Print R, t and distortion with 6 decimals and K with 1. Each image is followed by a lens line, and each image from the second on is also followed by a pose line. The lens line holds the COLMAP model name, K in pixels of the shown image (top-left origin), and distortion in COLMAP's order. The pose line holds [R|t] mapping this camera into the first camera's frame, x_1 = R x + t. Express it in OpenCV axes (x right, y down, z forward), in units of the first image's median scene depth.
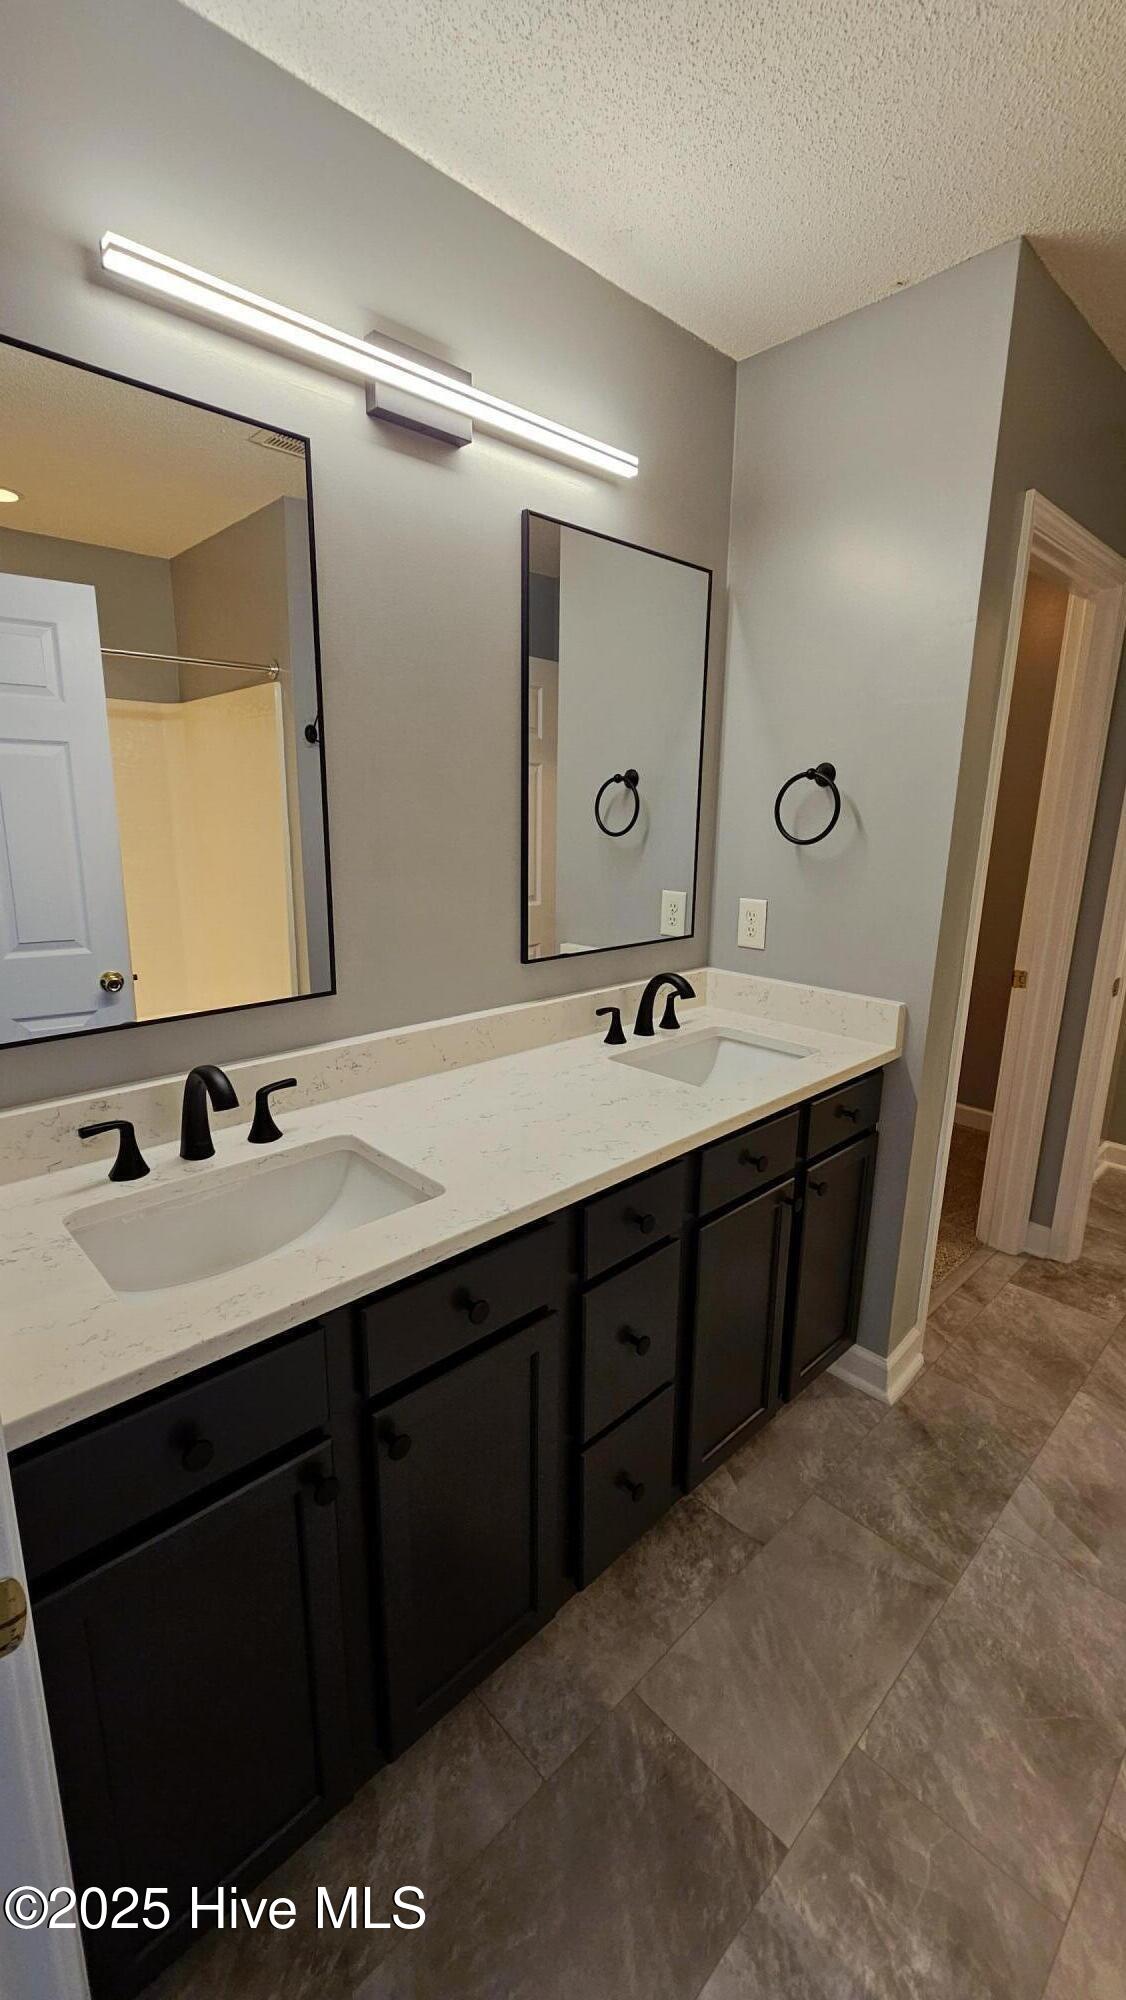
lens RADIAL K [[815.5, 0, 564.7], [0, 815.5, 1017.3], [0, 0, 1]] dist [0.002291, 0.000801]
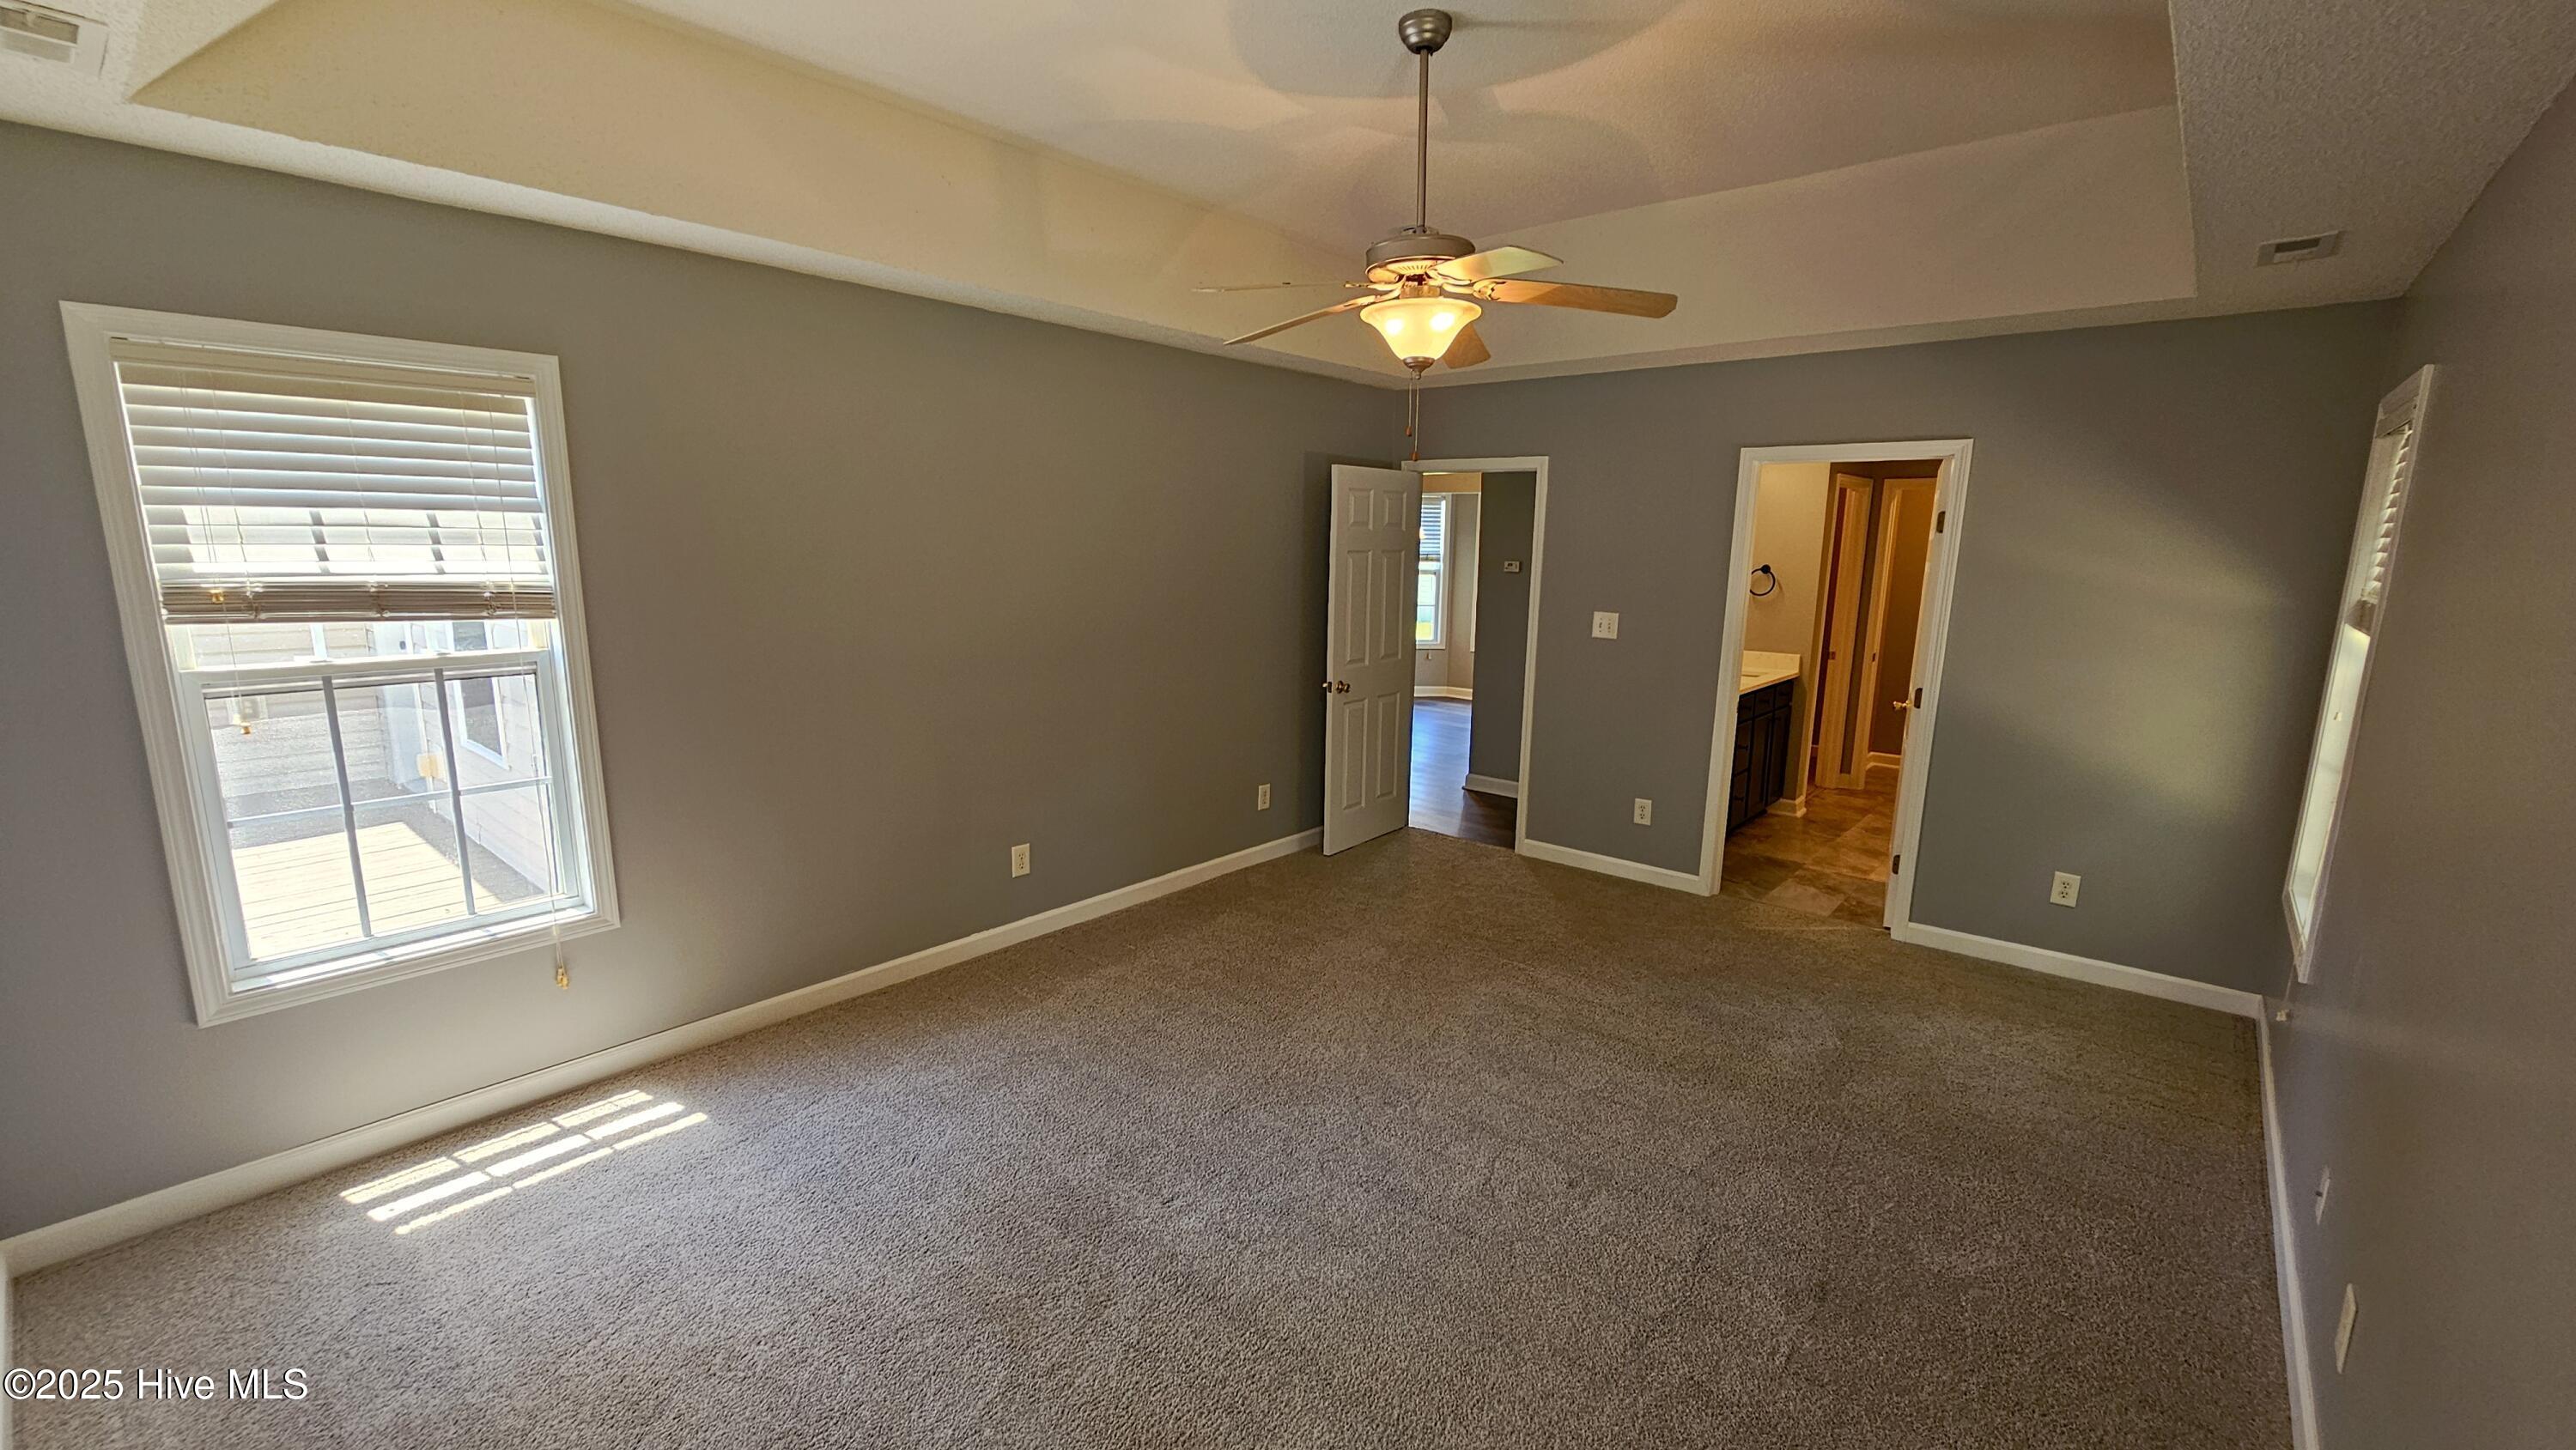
lens RADIAL K [[1050.3, 0, 1289.5], [0, 1050.3, 722.4], [0, 0, 1]] dist [0.002291, 0.000801]
pose [[0.995366, -0.009213, 0.095719, -1.451274], [0.014446, 0.998430, -0.054120, 0.333631], [-0.095070, 0.055252, 0.993936, -2.058996]]
